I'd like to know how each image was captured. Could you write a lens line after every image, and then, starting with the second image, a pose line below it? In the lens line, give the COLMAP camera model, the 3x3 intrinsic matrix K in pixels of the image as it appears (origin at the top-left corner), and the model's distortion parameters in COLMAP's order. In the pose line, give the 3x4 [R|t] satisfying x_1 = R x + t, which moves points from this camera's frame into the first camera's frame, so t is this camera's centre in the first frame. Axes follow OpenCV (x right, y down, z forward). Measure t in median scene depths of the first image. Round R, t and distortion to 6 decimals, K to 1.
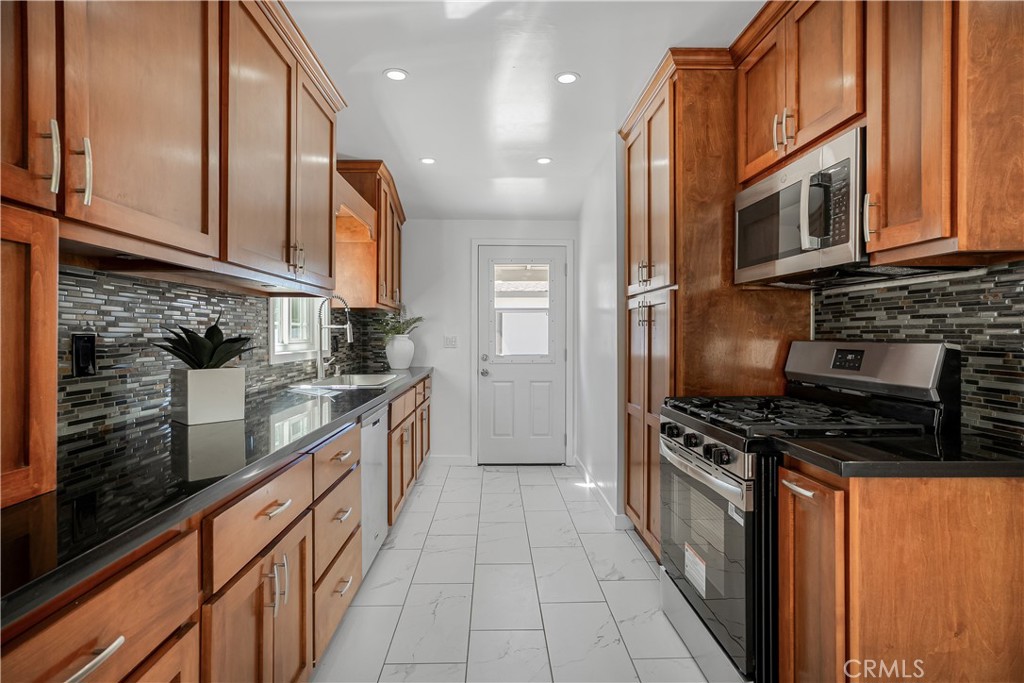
lens RADIAL K [[508.4, 0, 499.4], [0, 508.4, 337.1], [0, 0, 1]] dist [-0.001420, 0.001130]
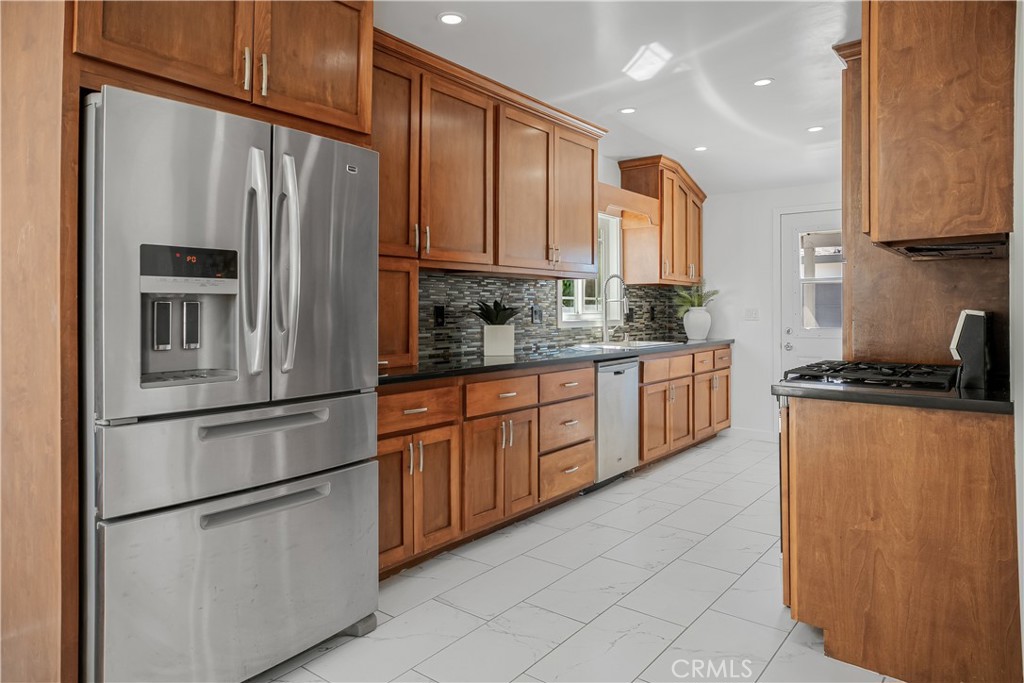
lens RADIAL K [[616.1, 0, 509.1], [0, 616.1, 308.5], [0, 0, 1]] dist [-0.000075, -0.000024]
pose [[0.777809, -0.001881, -0.628498, 0.813326], [-0.002032, 0.999983, -0.005508, 0.015741], [0.628498, 0.005561, 0.777792, -0.637559]]
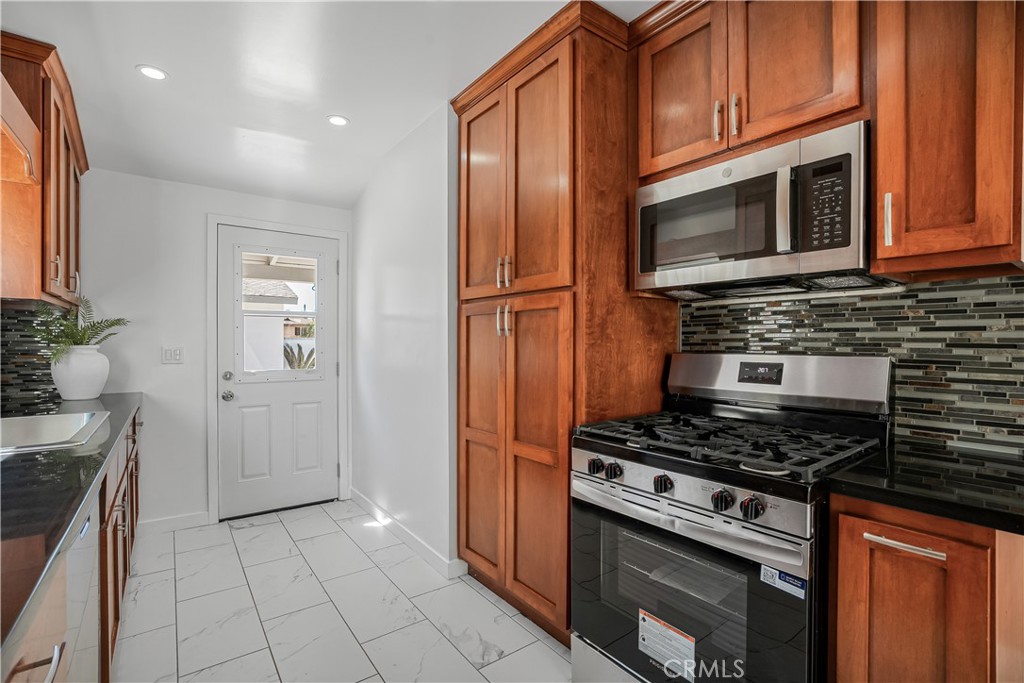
lens RADIAL K [[471.0, 0, 508.2], [0, 471.0, 347.6], [0, 0, 1]] dist [-0.037631, 0.013149]
pose [[0.815919, -0.005070, 0.578144, -0.244556], [0.002095, 0.999981, 0.005813, -0.011349], [-0.578162, -0.003532, 0.815914, 0.592201]]
